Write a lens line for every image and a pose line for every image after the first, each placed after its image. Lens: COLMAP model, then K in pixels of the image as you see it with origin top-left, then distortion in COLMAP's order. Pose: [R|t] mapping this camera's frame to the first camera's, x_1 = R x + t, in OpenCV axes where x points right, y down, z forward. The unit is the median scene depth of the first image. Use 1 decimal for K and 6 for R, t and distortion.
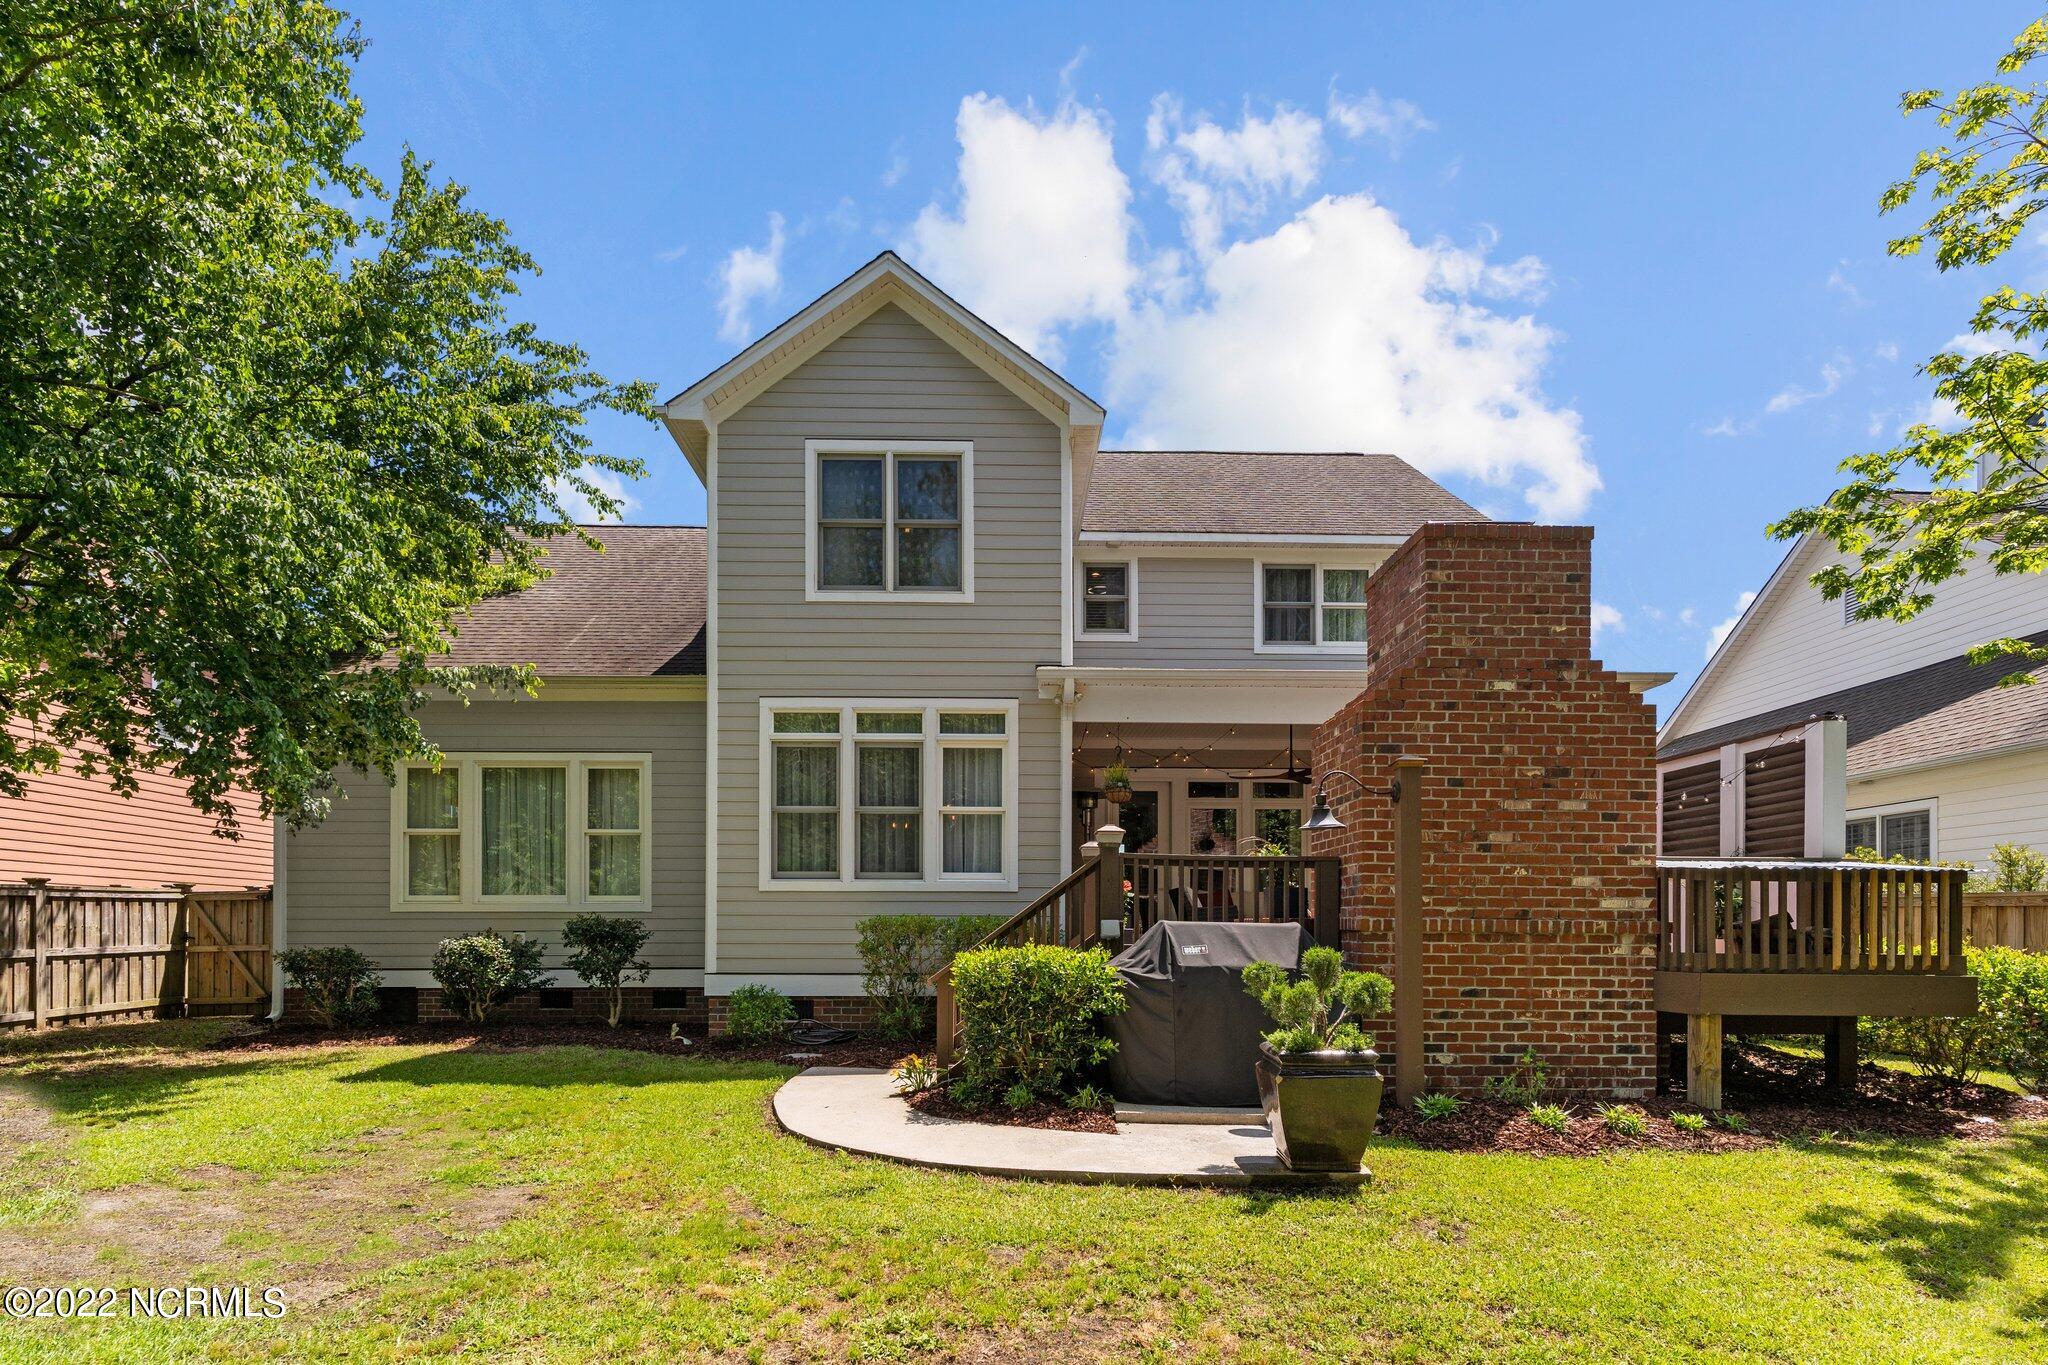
lens RADIAL K [[992.6, 0, 1032.0], [0, 992.6, 928.6], [0, 0, 1]] dist [0.001100, 0.000885]
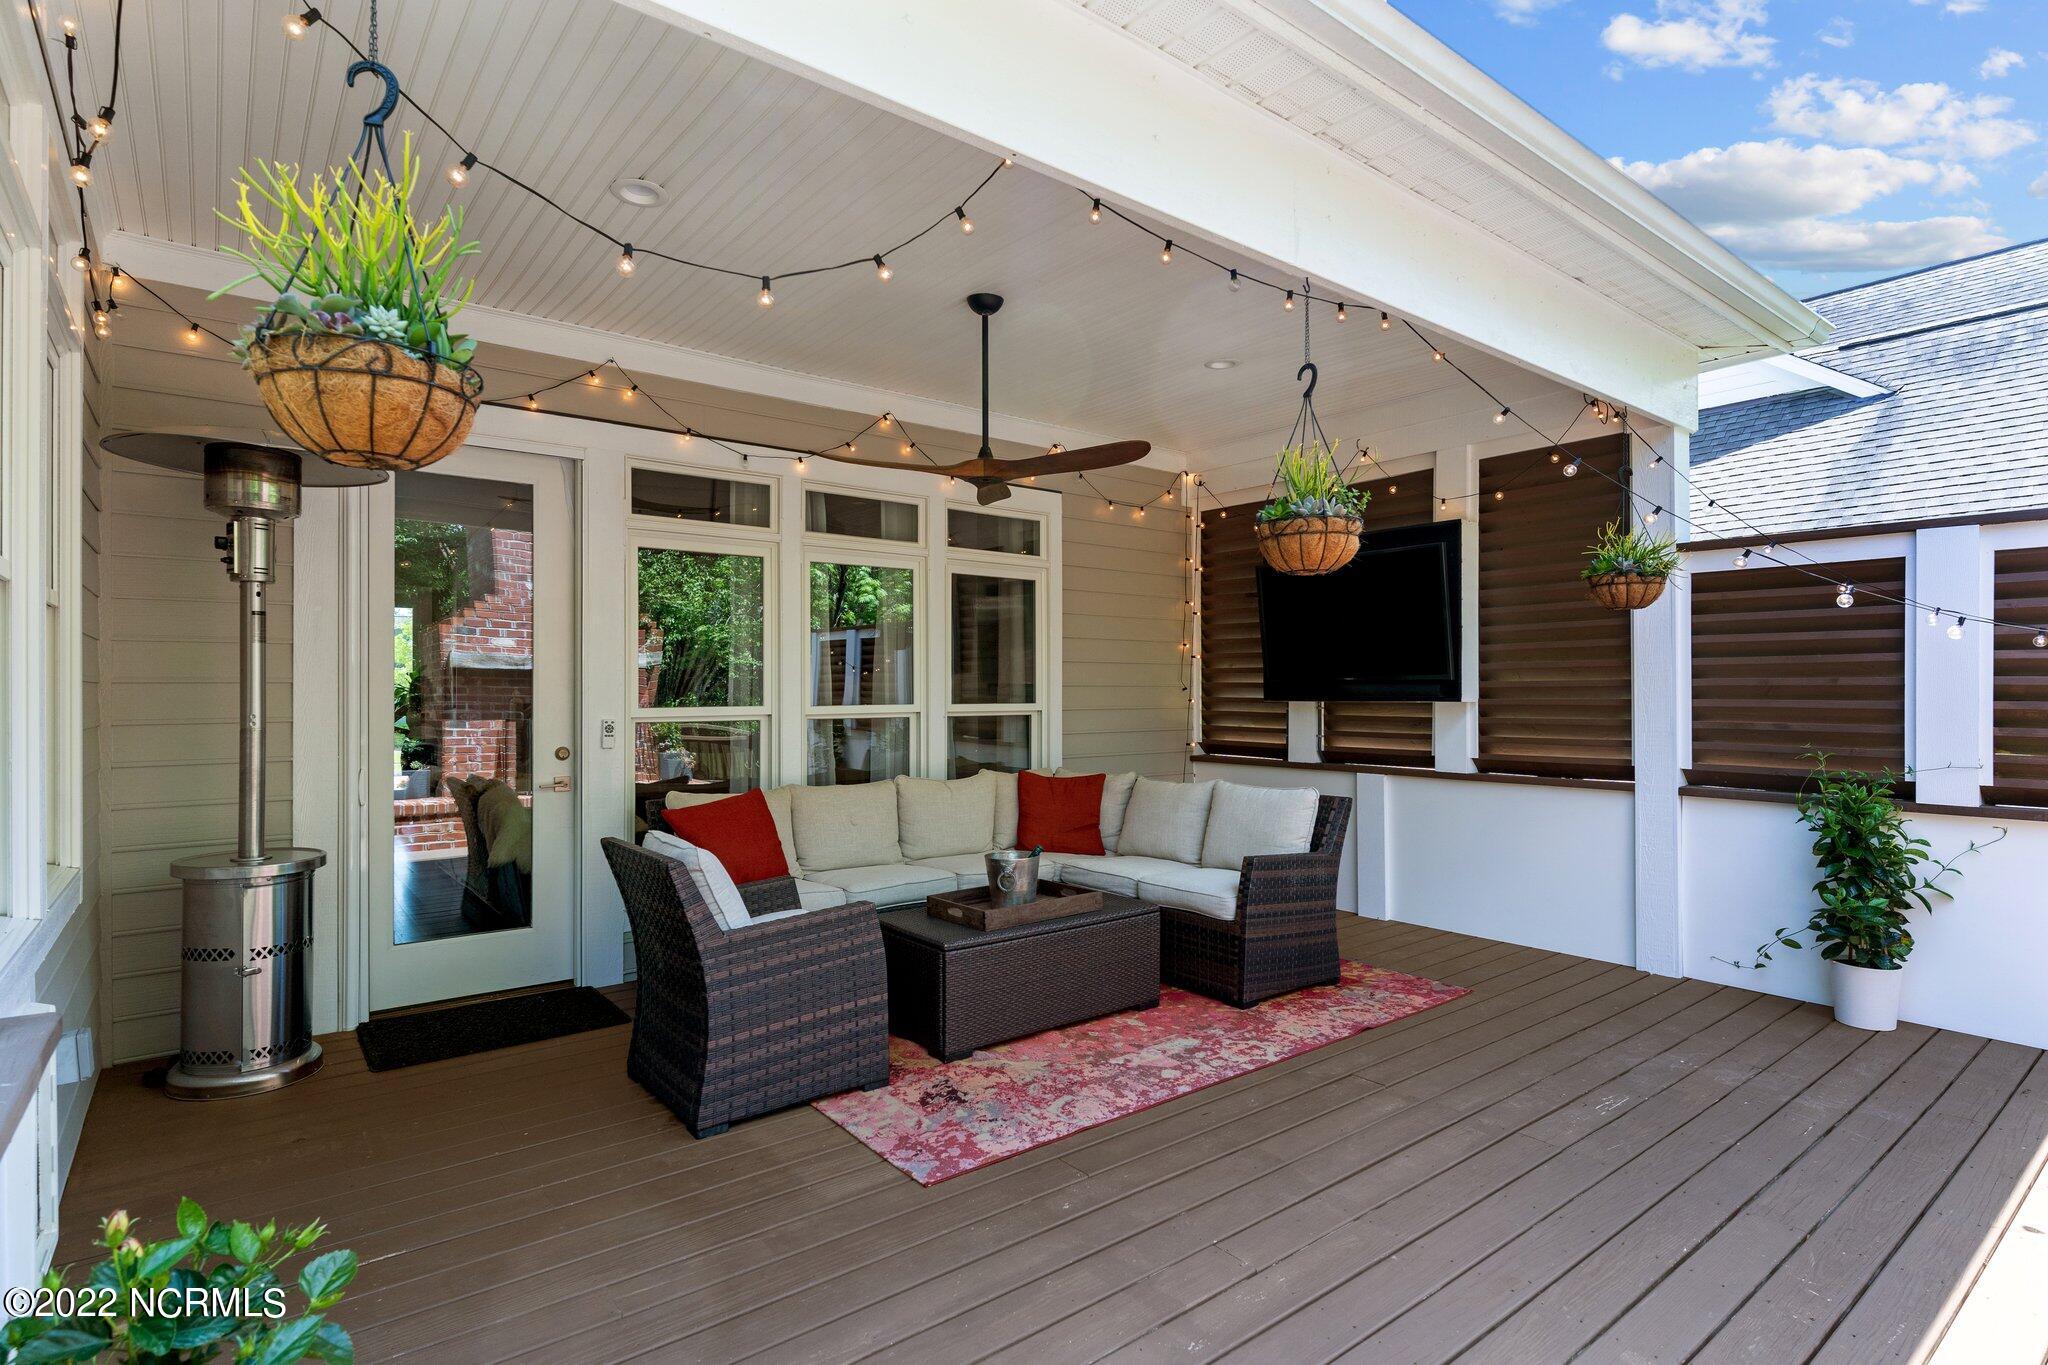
lens RADIAL K [[1009.8, 0, 1016.2], [0, 1009.8, 687.1], [0, 0, 1]] dist [-0.005464, -0.000968]
pose [[0.804920, -0.008413, 0.593323, 0.074921], [0.006195, 0.999964, 0.005775, -0.095726], [-0.593350, -0.000973, 0.804944, 0.839666]]
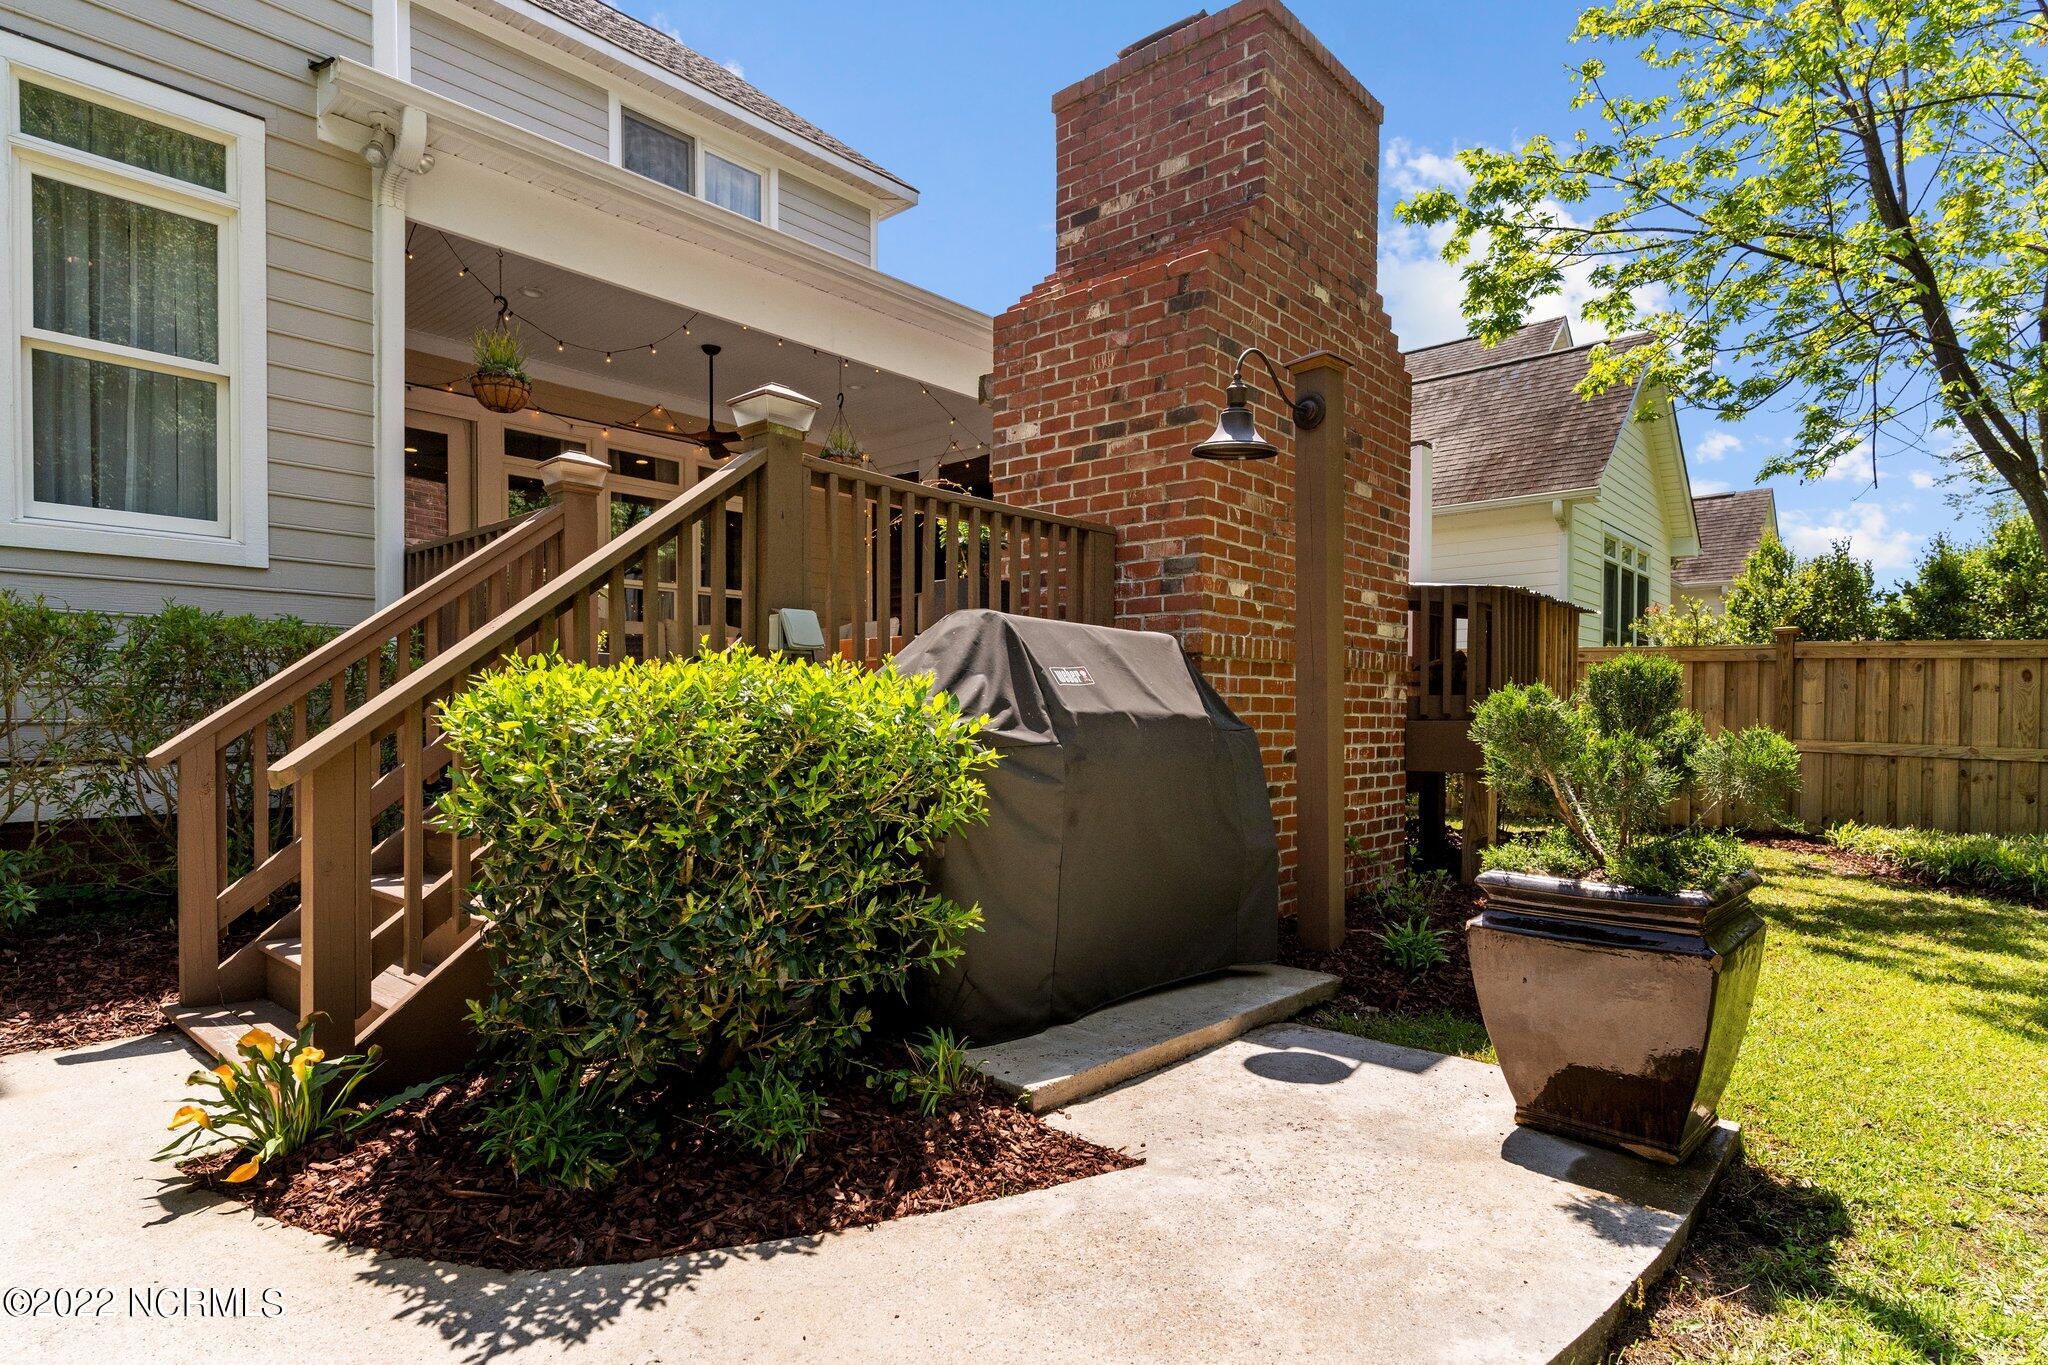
lens RADIAL K [[1087.9, 0, 1008.5], [0, 1087.9, 726.3], [0, 0, 1]] dist [-0.002143, -0.000436]
pose [[0.690152, -0.009513, 0.723602, -0.136133], [-0.003929, 0.999850, 0.016892, 0.022935], [-0.723654, -0.014501, 0.690011, 0.439805]]
